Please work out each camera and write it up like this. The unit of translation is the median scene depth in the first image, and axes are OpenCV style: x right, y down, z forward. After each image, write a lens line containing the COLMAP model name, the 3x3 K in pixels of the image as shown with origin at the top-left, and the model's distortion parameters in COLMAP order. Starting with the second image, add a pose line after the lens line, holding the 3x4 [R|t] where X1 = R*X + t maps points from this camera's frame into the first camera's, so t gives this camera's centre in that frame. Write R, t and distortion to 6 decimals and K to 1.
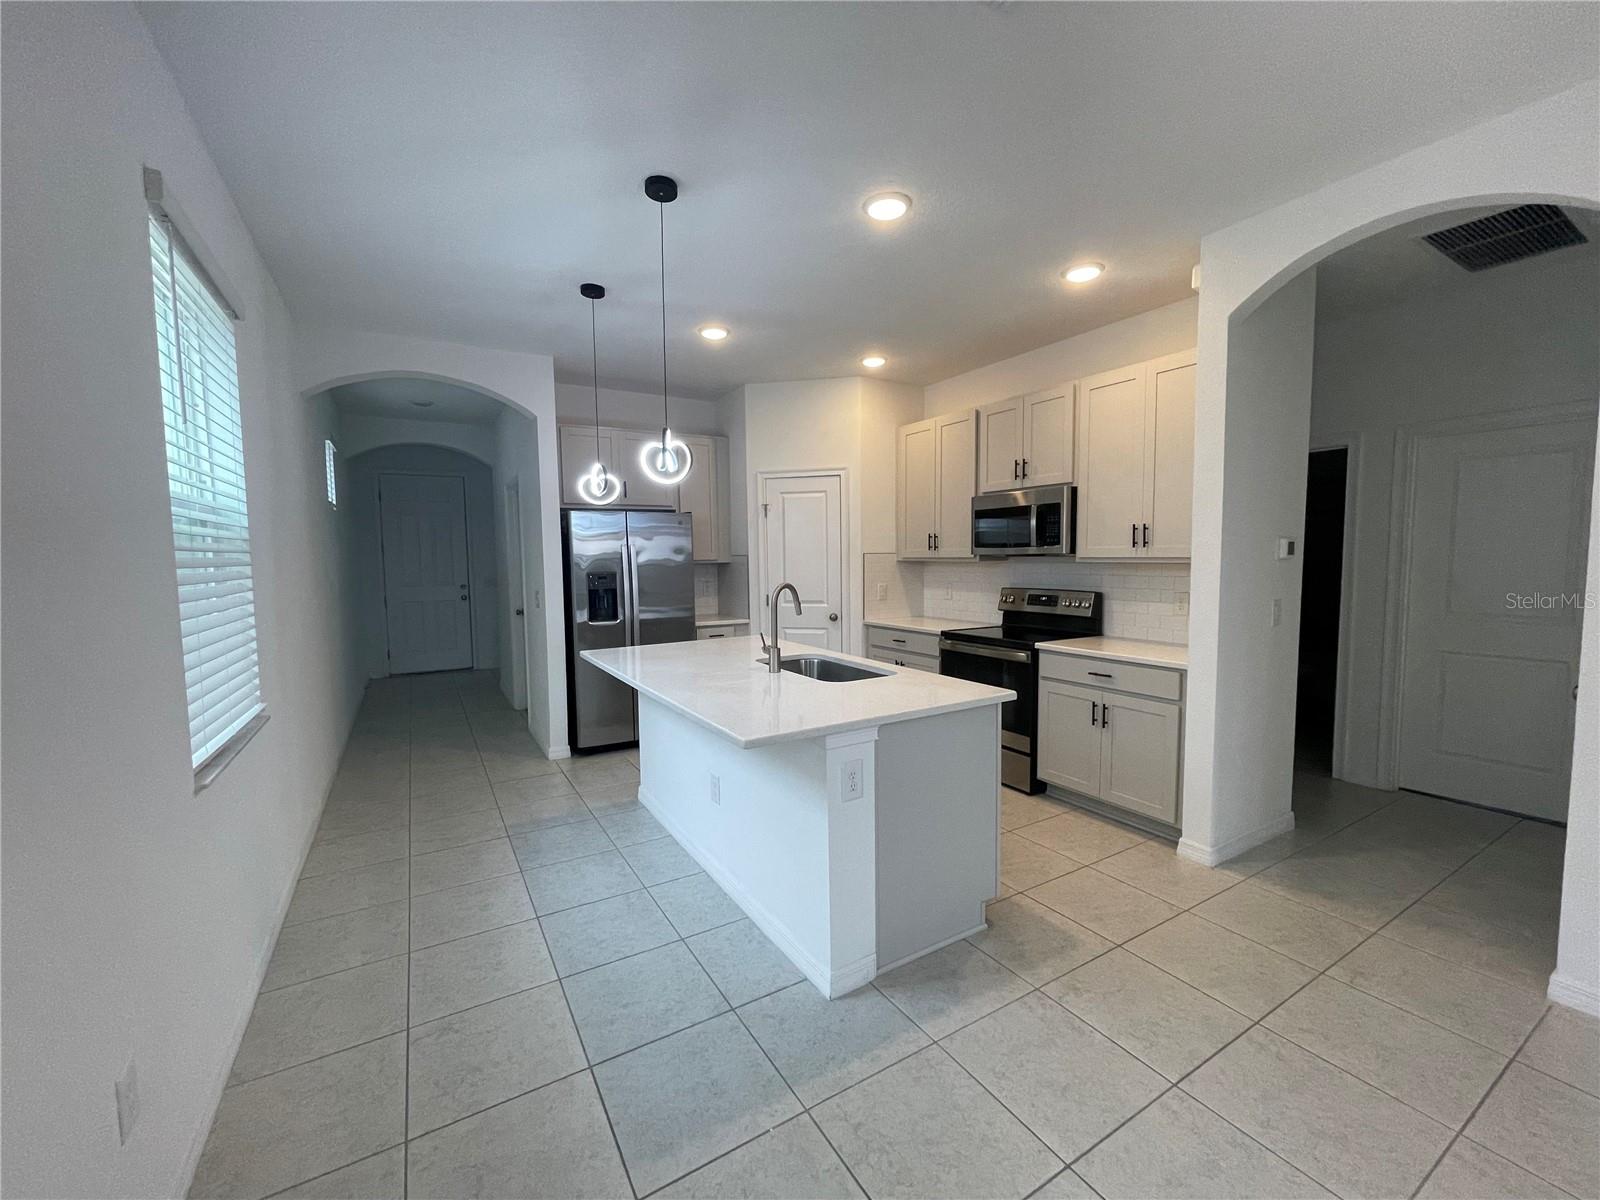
lens RADIAL K [[641.4, 0, 793.1], [0, 641.4, 605.0], [0, 0, 1]] dist [0.000400, -0.000064]
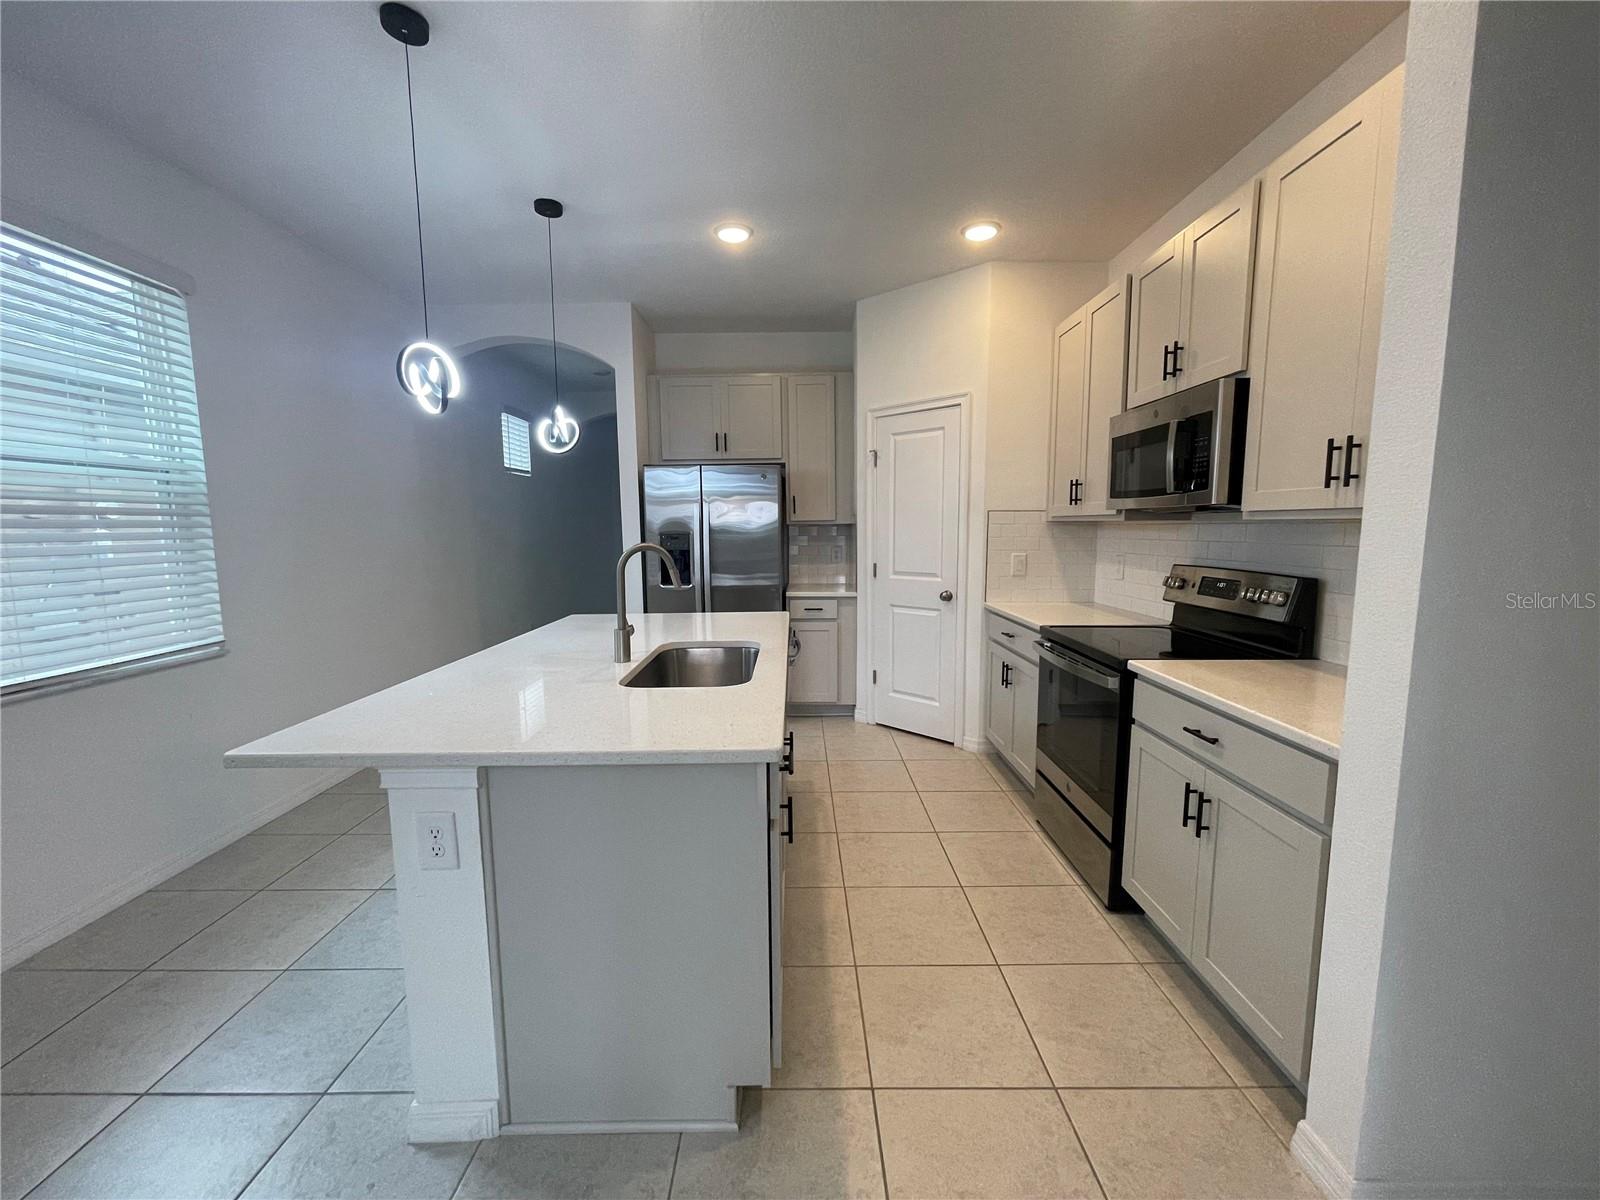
lens RADIAL K [[641.4, 0, 802.7], [0, 641.4, 602.2], [0, 0, 1]] dist [0.000400, -0.000064]
pose [[0.861899, 0.066219, -0.502738, 0.375416], [-0.042421, 0.997377, 0.058644, -0.013014], [0.505303, -0.029219, 0.862447, 0.323207]]
